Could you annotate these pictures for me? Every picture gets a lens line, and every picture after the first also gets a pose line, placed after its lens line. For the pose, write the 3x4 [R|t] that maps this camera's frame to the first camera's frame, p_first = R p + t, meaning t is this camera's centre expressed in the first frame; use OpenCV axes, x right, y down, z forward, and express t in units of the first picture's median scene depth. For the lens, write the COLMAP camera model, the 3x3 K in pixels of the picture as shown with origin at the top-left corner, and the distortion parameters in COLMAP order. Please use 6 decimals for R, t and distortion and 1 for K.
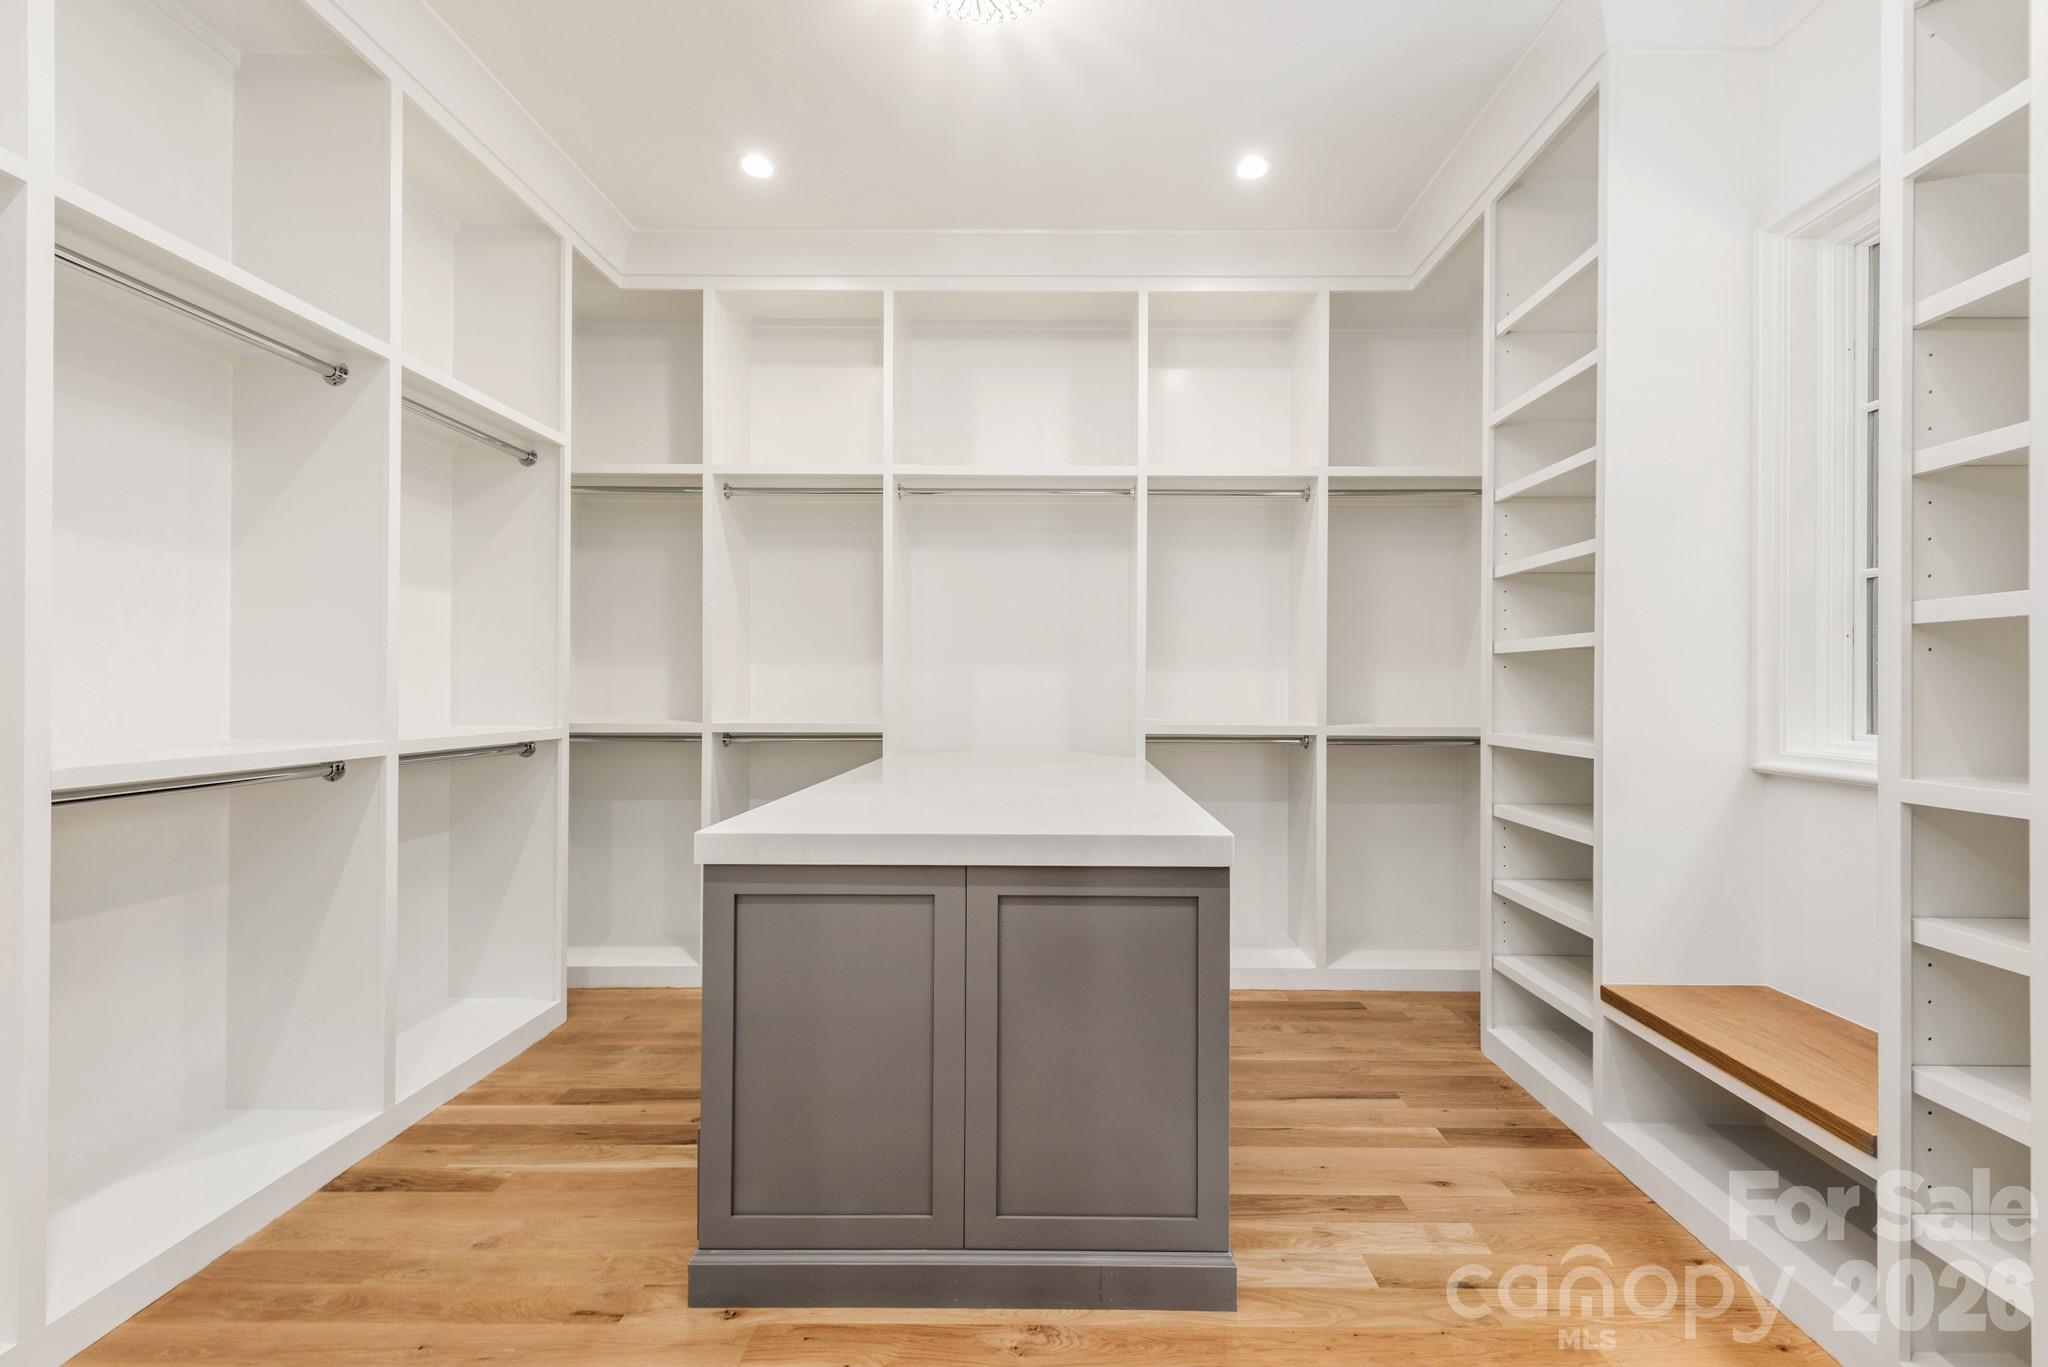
lens RADIAL K [[803.4, 0, 1034.7], [0, 803.4, 685.8], [0, 0, 1]] dist [0.010586, -0.001641]
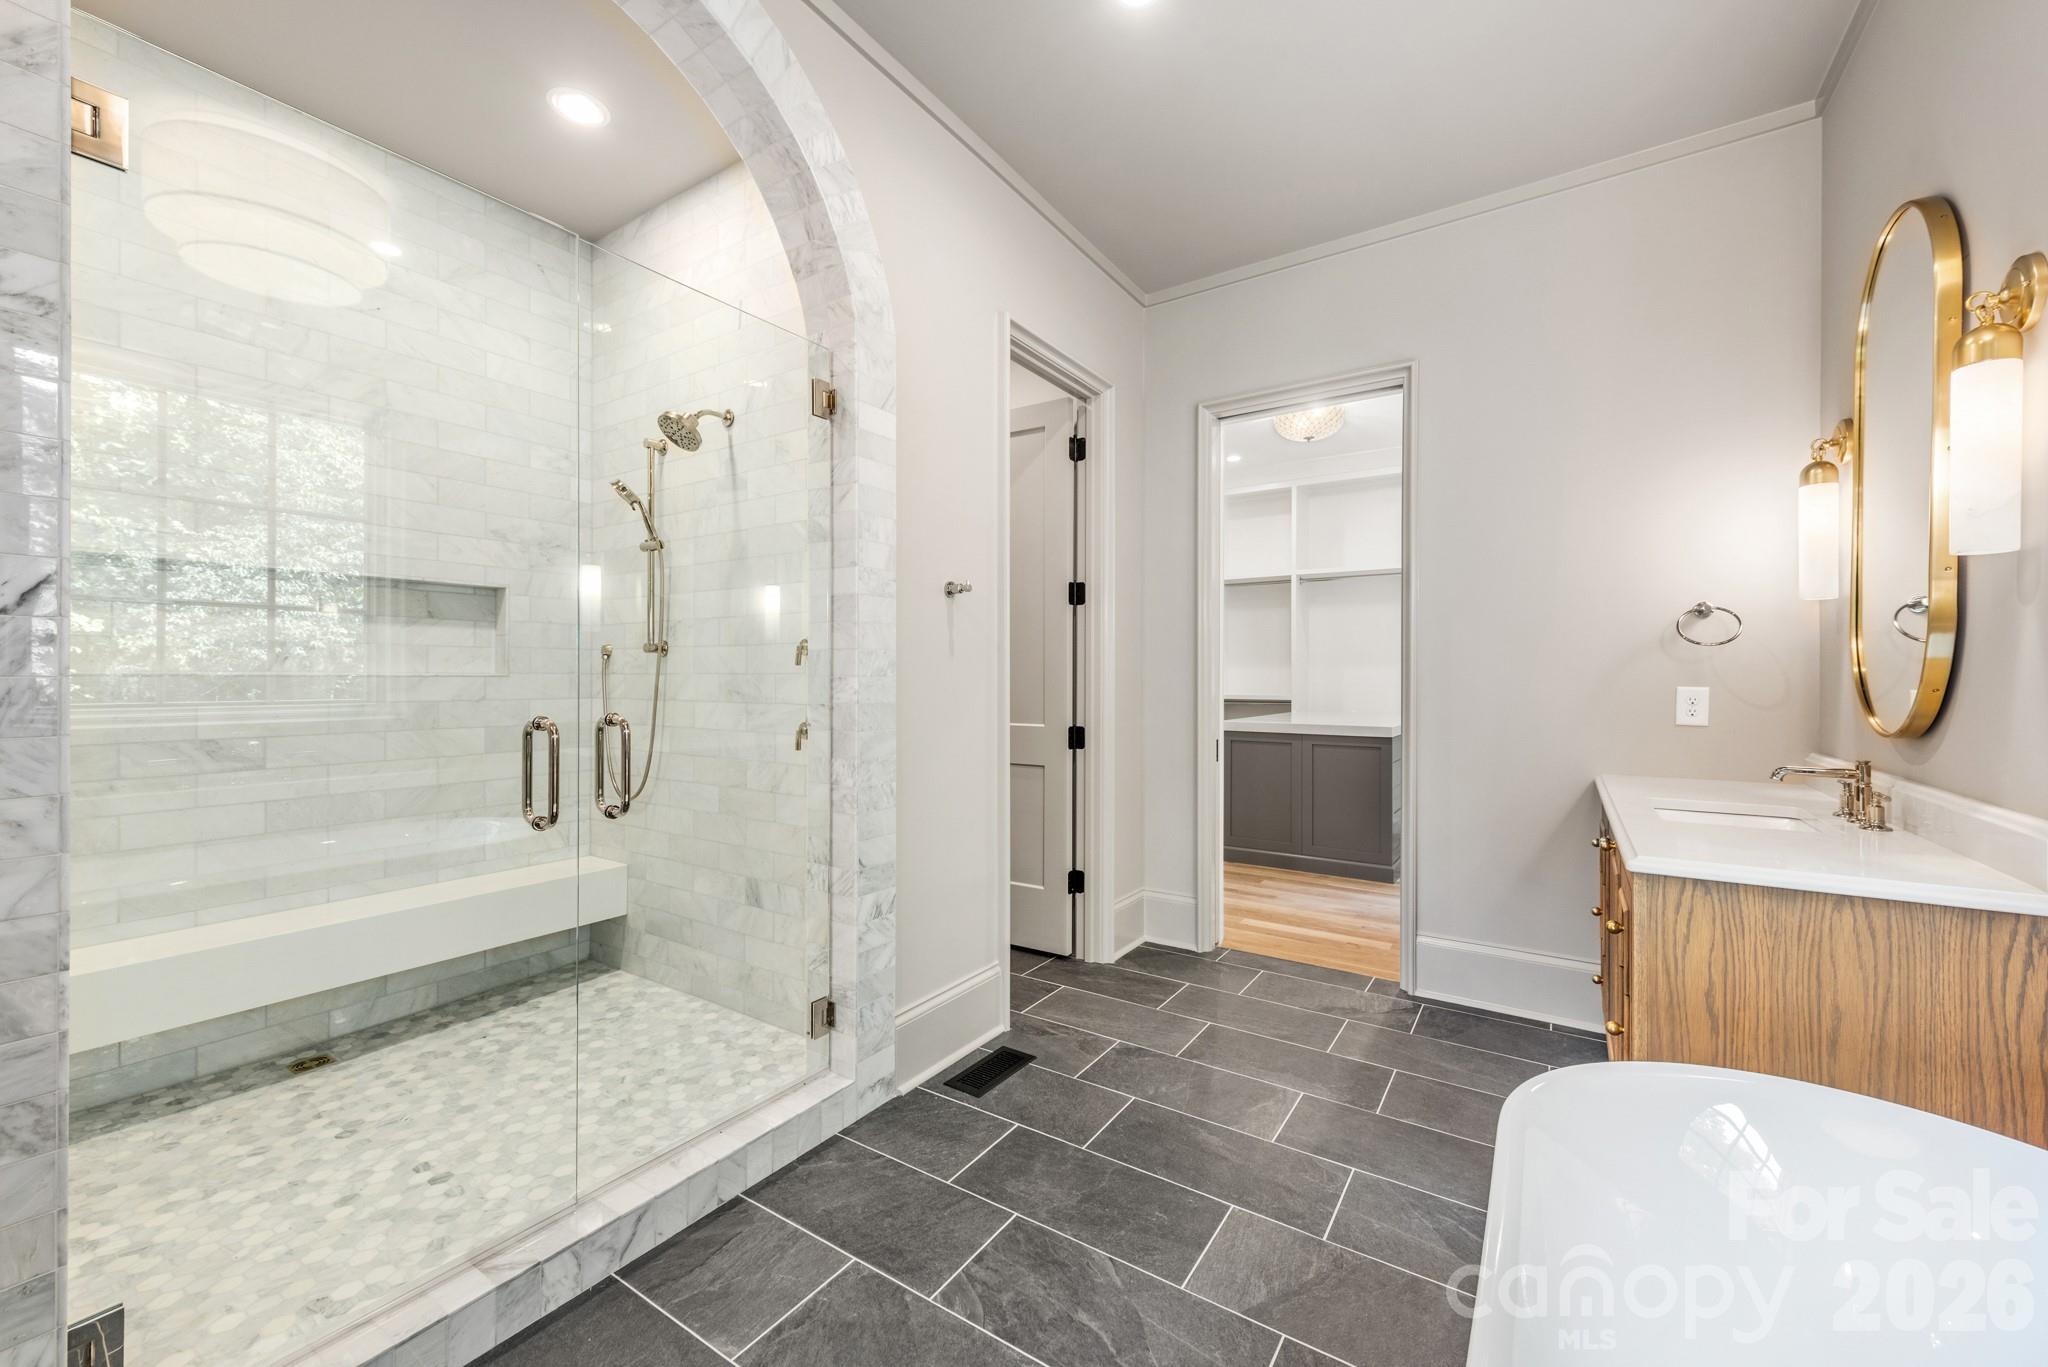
lens RADIAL K [[803.4, 0, 1023.9], [0, 803.4, 681.5], [0, 0, 1]] dist [0.010586, -0.001641]
pose [[0.844951, 0.003855, -0.534830, 0.325010], [-0.003470, 0.999992, 0.001725, 0.008694], [0.534832, 0.000398, 0.844958, -1.067588]]
